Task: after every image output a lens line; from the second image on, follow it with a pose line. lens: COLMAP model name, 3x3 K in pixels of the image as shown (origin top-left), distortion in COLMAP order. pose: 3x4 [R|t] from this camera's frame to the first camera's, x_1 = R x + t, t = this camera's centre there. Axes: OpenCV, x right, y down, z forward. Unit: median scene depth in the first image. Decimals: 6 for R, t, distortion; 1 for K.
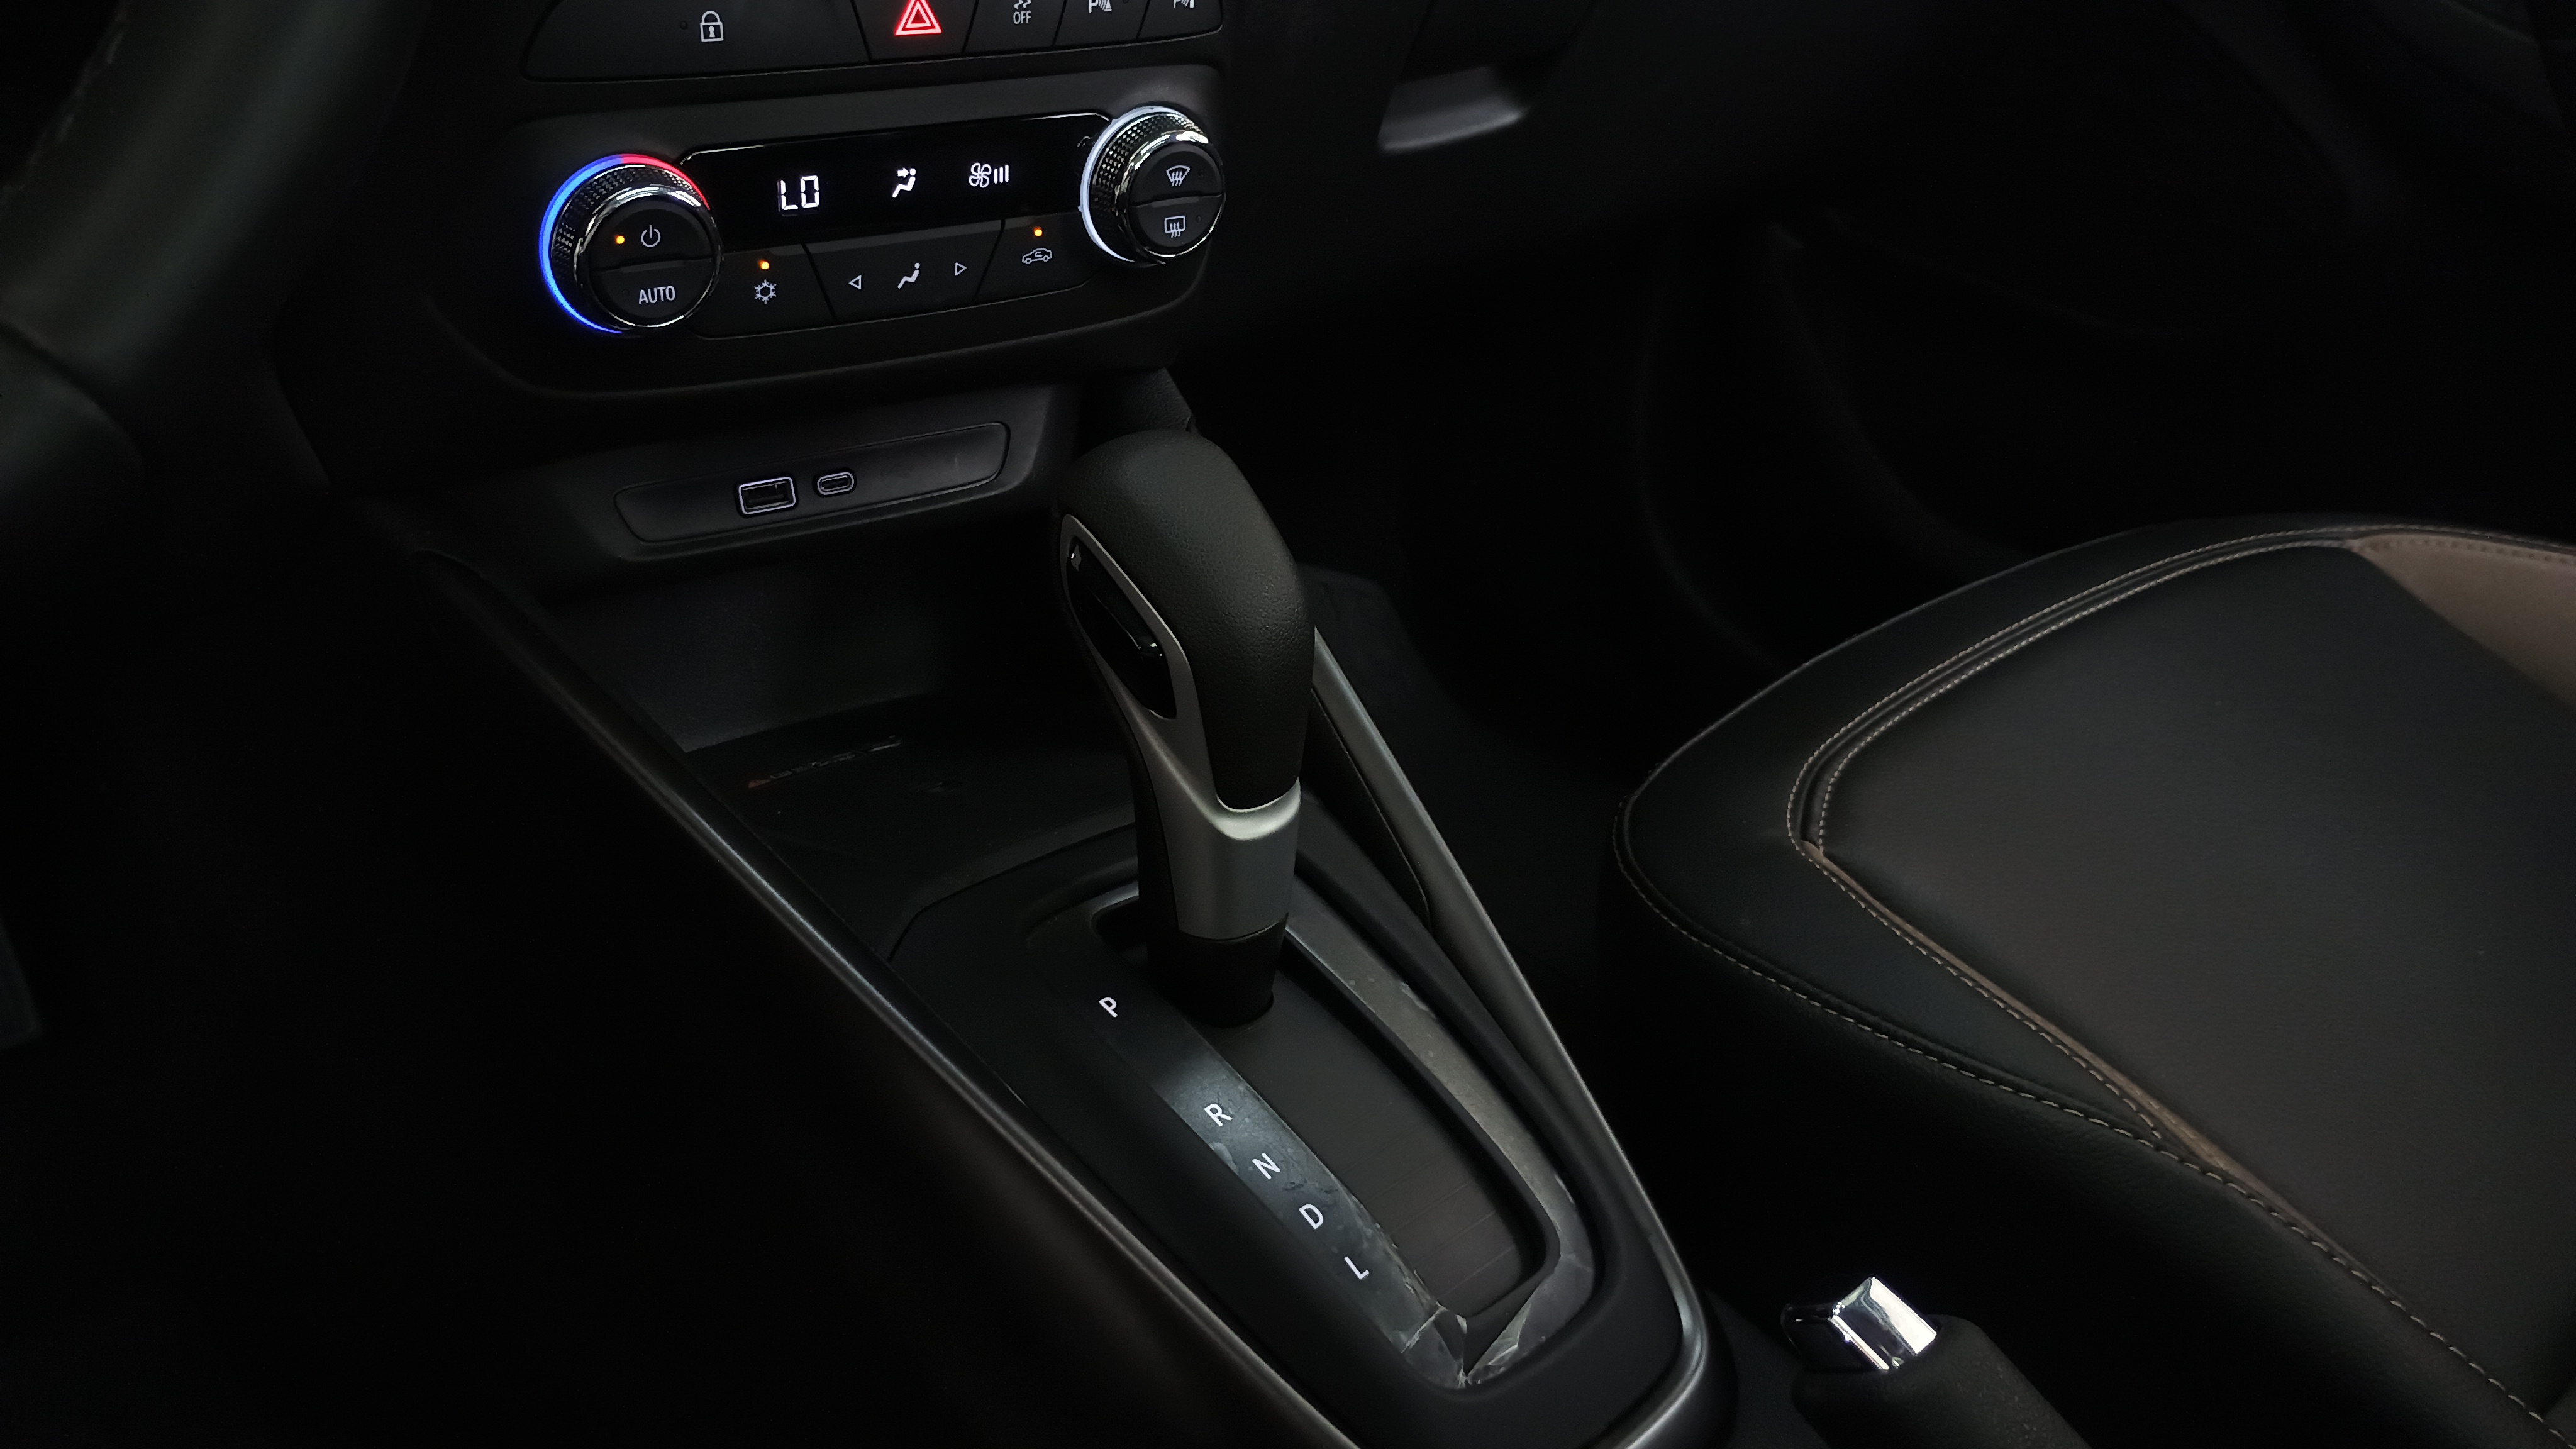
lens RADIAL K [[2242.6, 0, 1273.3], [0, 2242.6, 720.8], [0, 0, 1]] dist [0.040769, -0.007269]
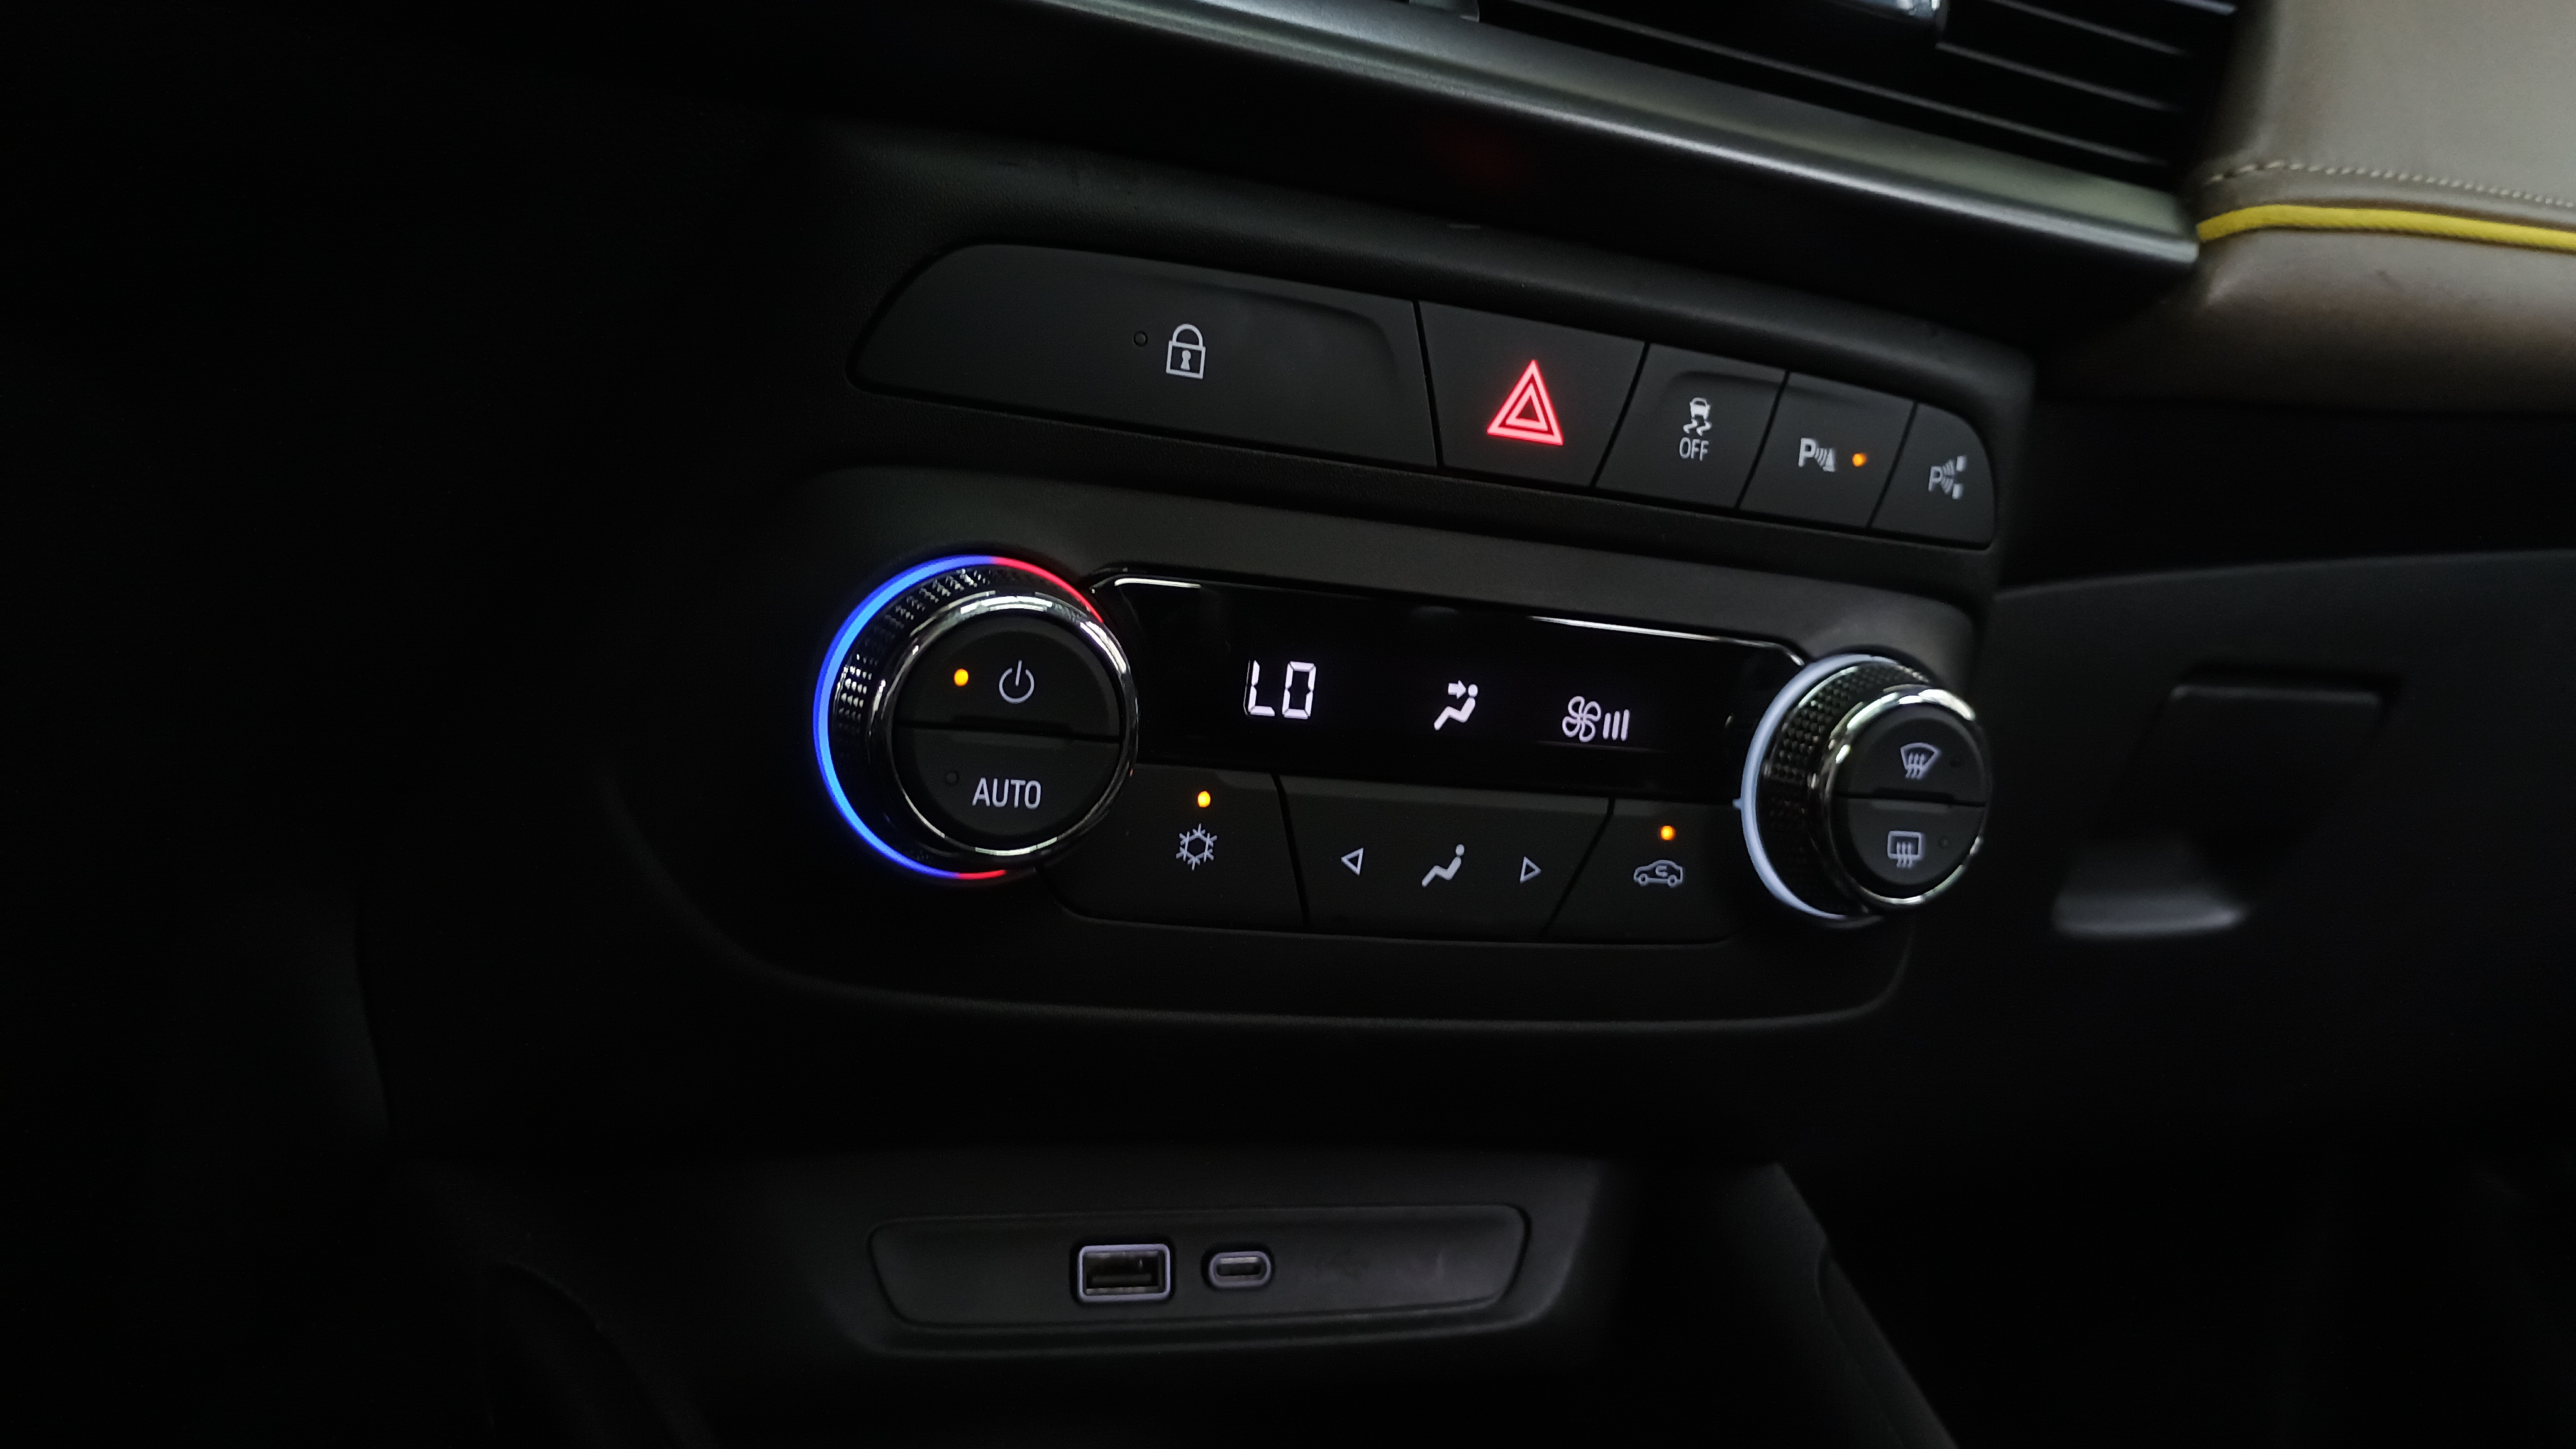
lens RADIAL K [[2242.6, 0, 1273.3], [0, 2242.6, 720.8], [0, 0, 1]] dist [0.040769, -0.007269]
pose [[0.984213, 0.067463, -0.163626, -0.113297], [-0.129984, 0.902978, -0.409555, 0.004310], [0.120121, 0.424358, 0.897492, 0.470413]]
